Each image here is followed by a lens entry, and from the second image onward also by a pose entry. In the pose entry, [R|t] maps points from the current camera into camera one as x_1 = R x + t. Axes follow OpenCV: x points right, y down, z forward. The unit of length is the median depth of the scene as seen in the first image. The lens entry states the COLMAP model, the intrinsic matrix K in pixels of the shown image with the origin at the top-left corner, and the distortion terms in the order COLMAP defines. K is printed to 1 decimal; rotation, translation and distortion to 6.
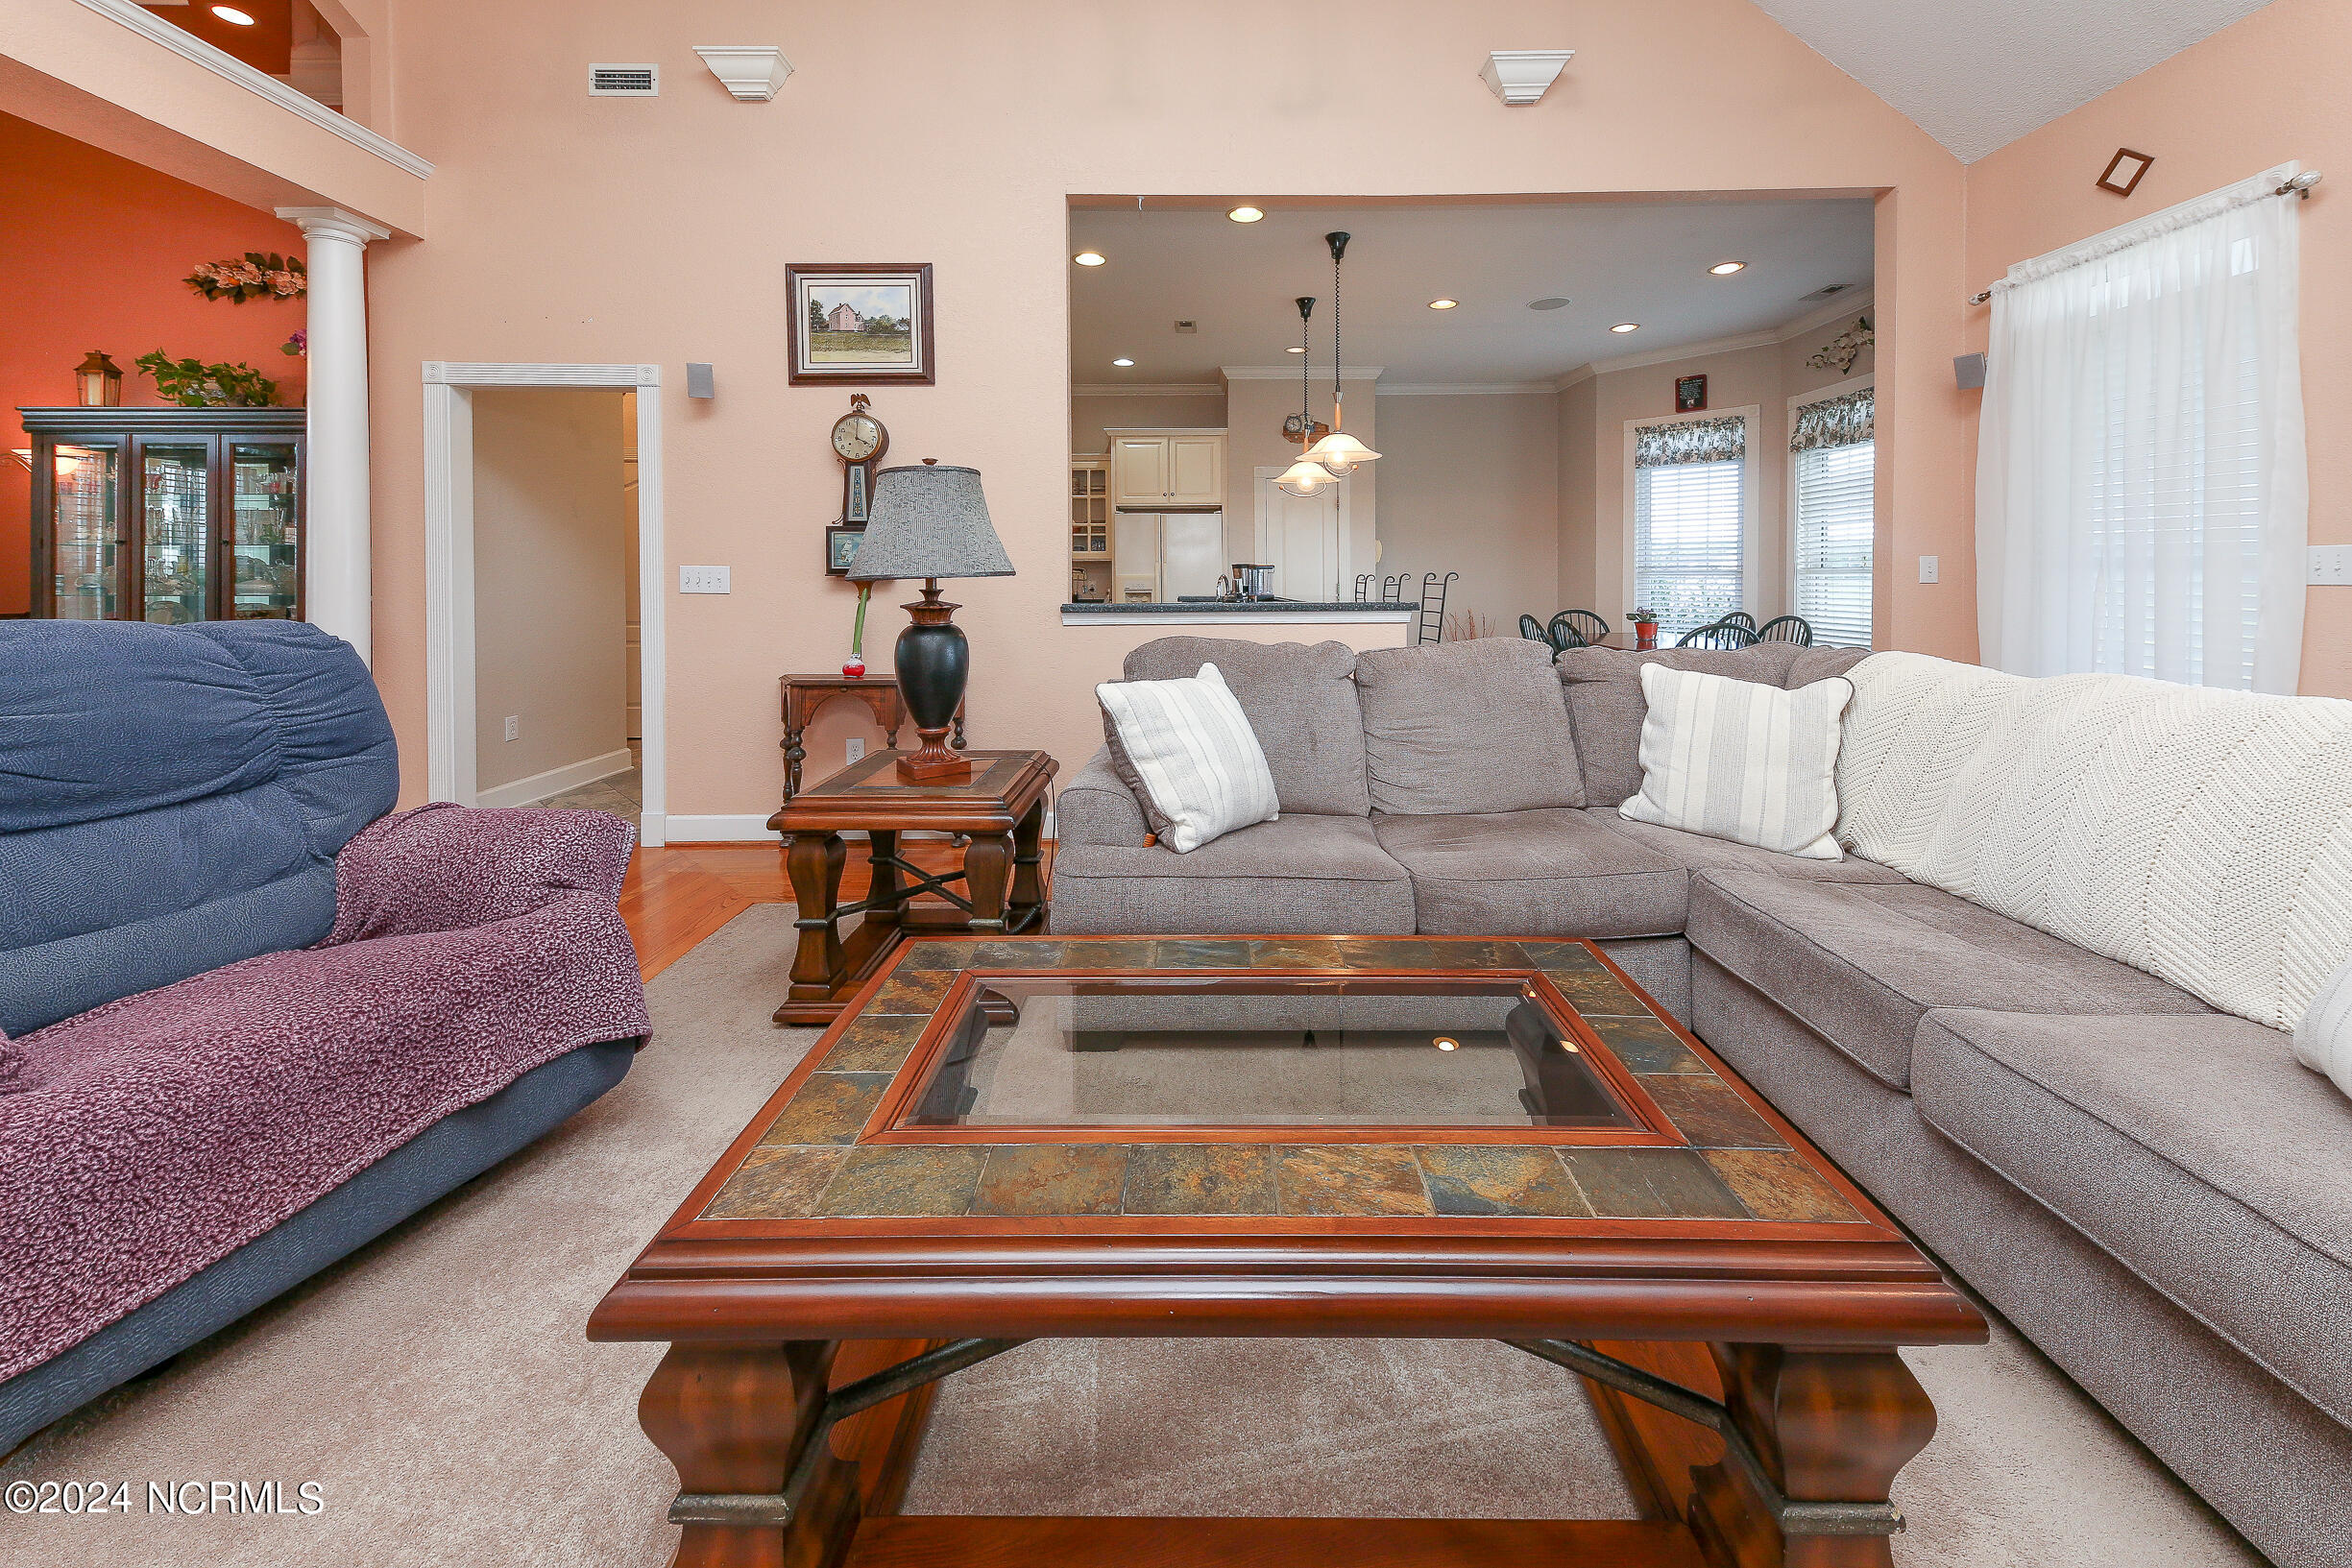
lens RADIAL K [[857.6, 0, 1203.9], [0, 857.6, 590.6], [0, 0, 1]] dist [0.009194, -0.000323]
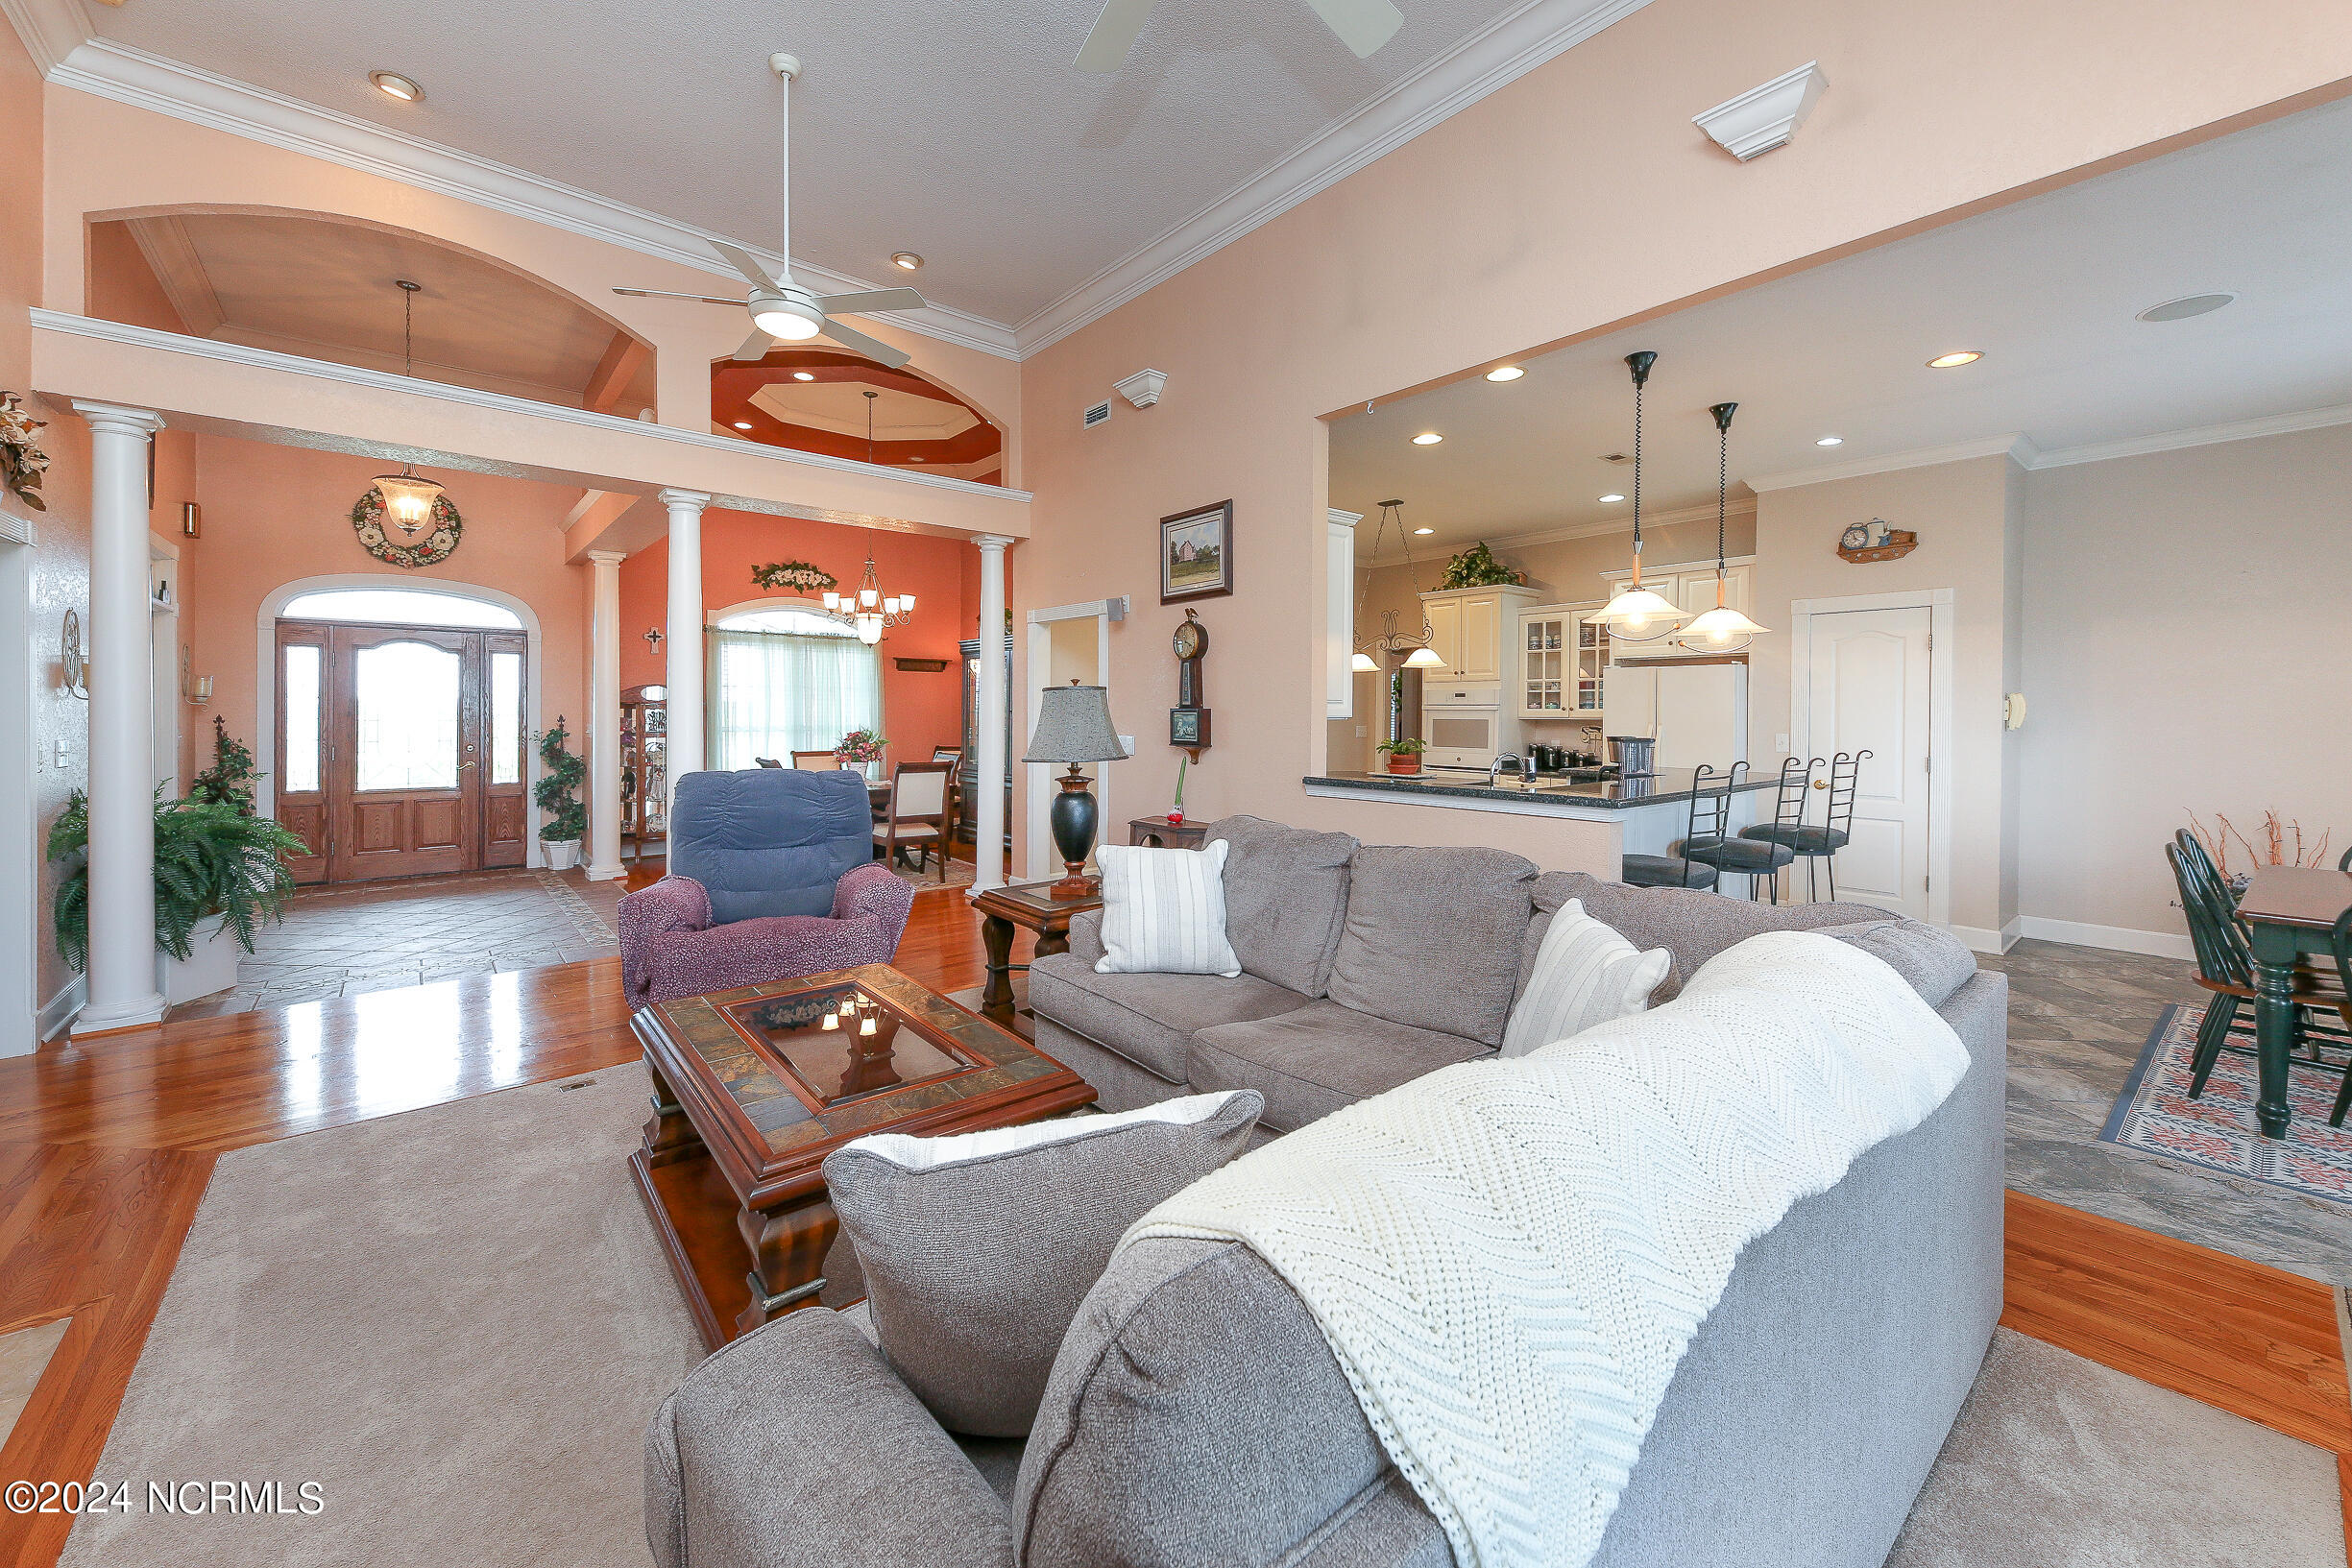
lens RADIAL K [[940.2, 0, 1182.3], [0, 940.2, 708.4], [0, 0, 1]] dist [0.010584, -0.000472]
pose [[0.624929, 0.002560, -0.780677, 0.712509], [-0.015150, 0.999846, -0.008849, -0.061686], [0.780534, 0.017357, 0.624872, 0.090798]]
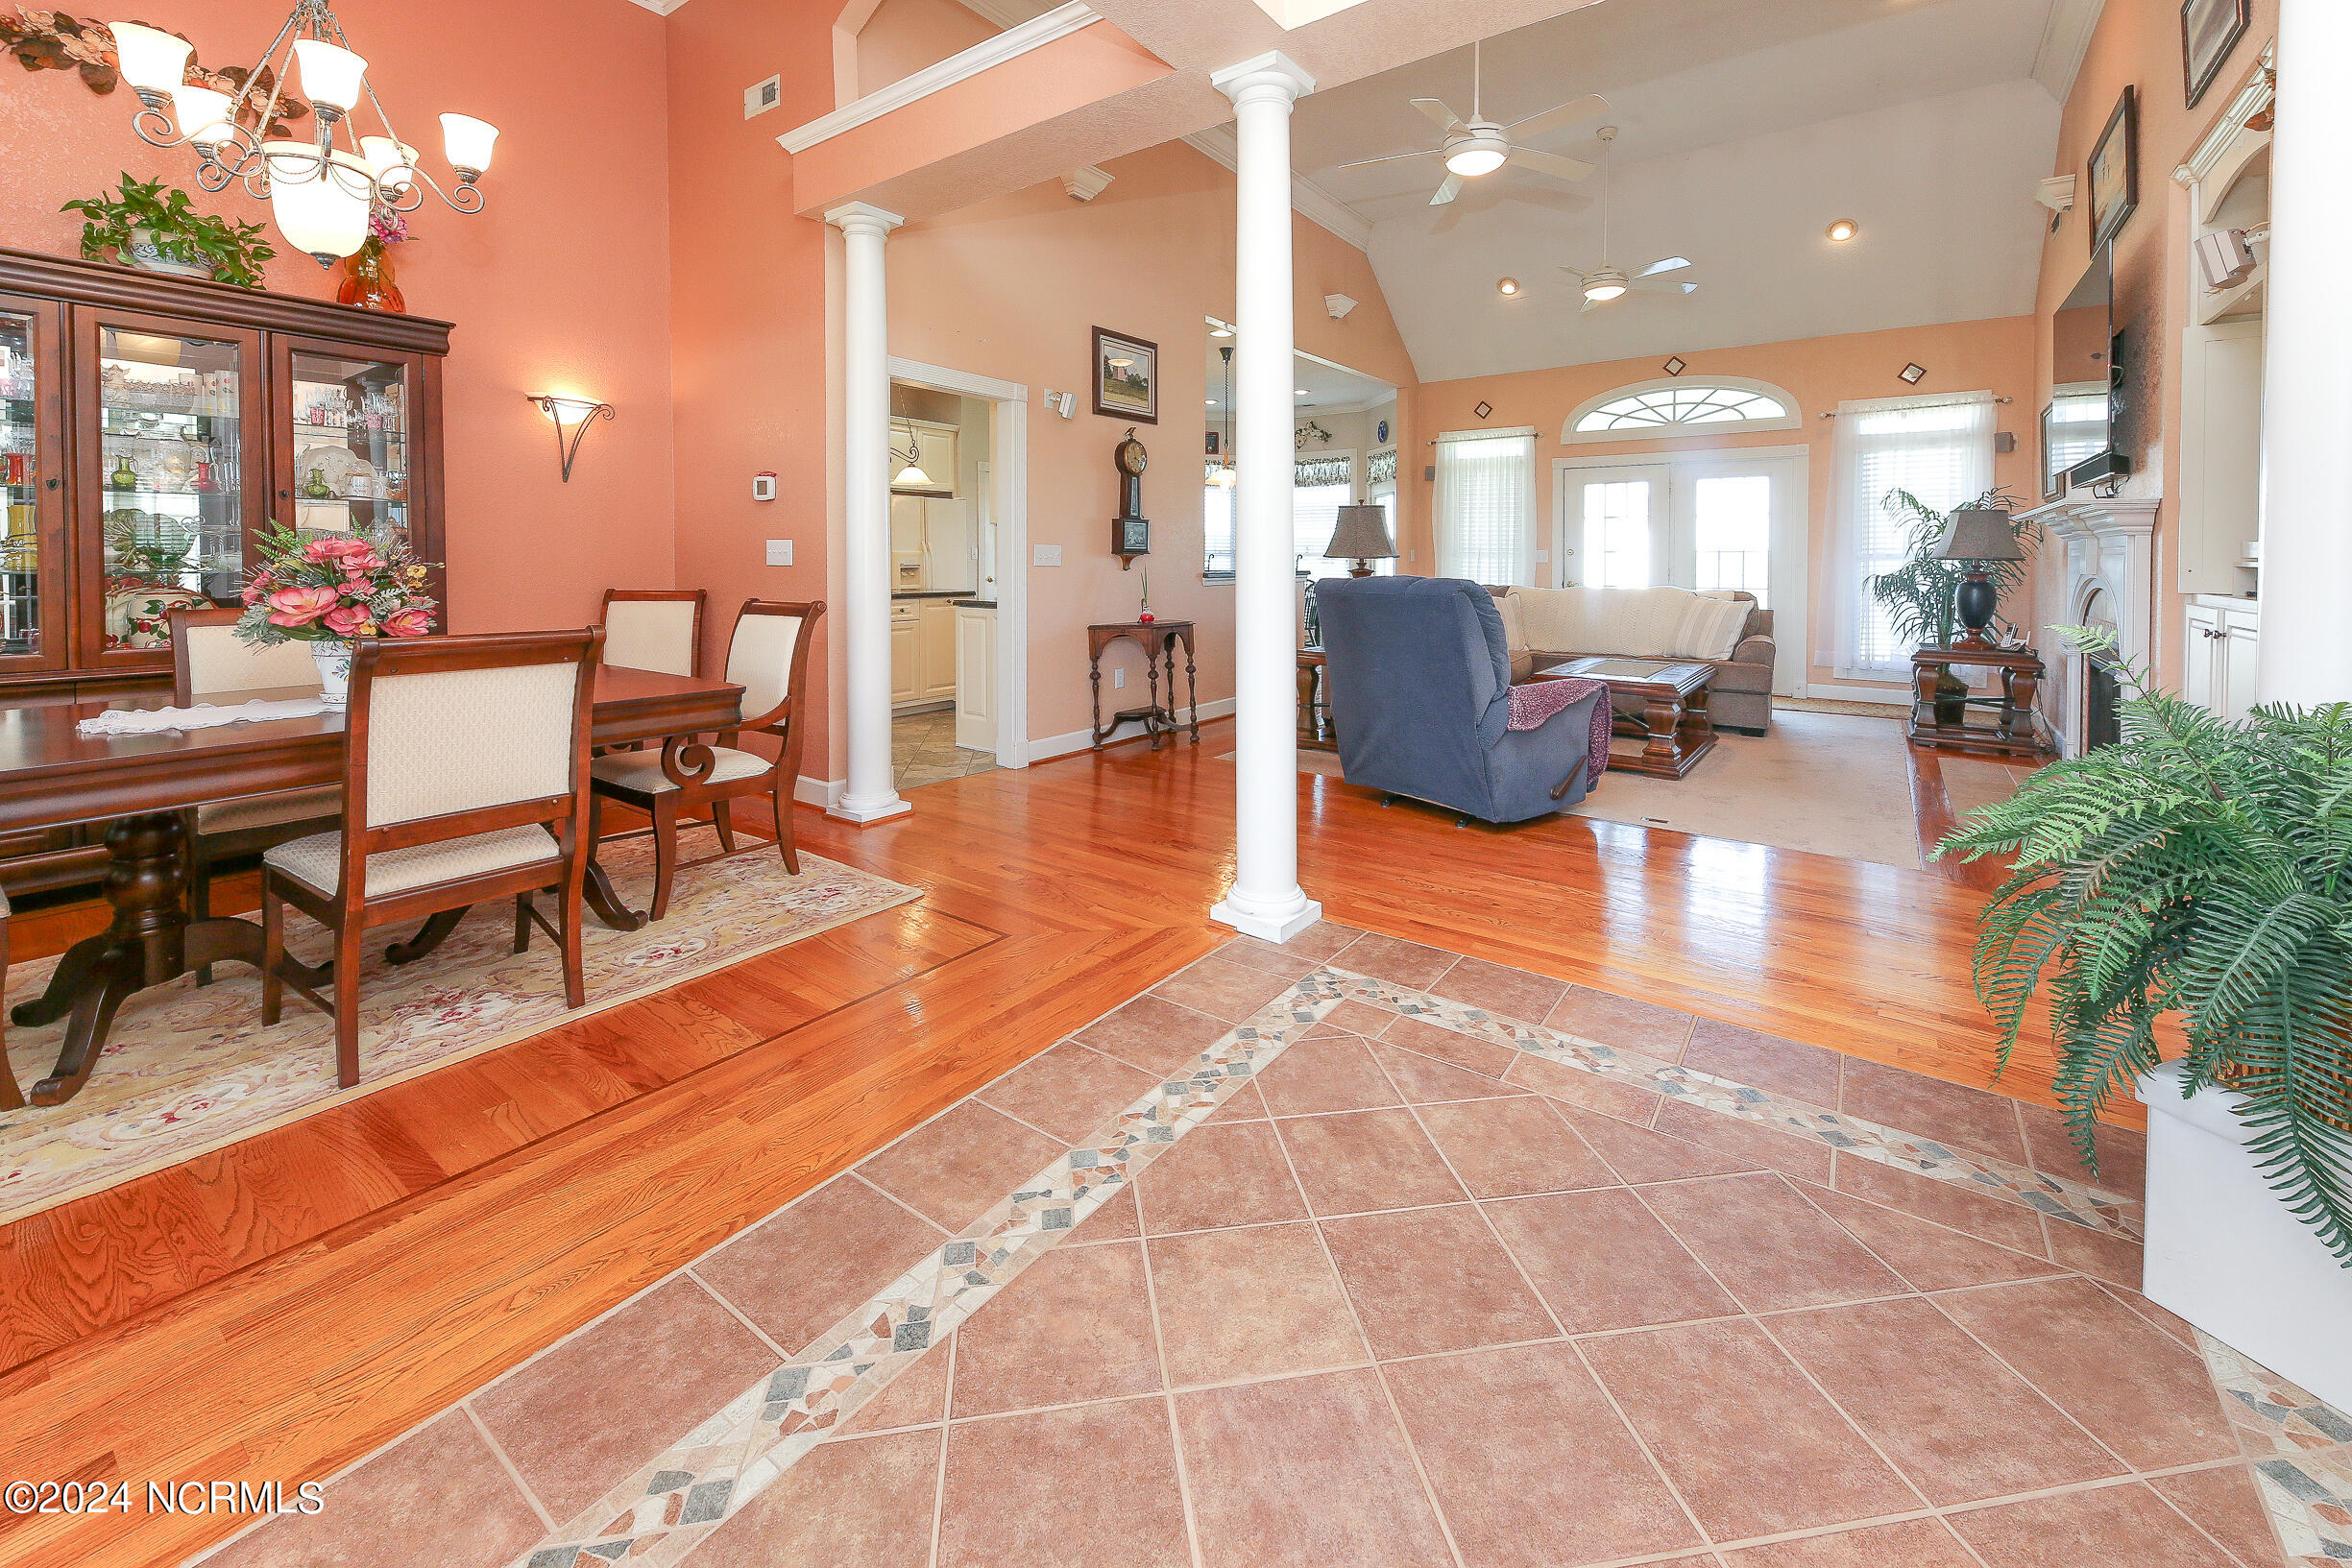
lens RADIAL K [[940.2, 0, 1199.0], [0, 940.2, 573.6], [0, 0, 1]] dist [0.010584, -0.000472]
pose [[0.590073, -0.006790, 0.807321, -1.590221], [0.004143, 0.999977, 0.005382, 0.008160], [-0.807339, 0.000169, 0.590088, -0.017535]]
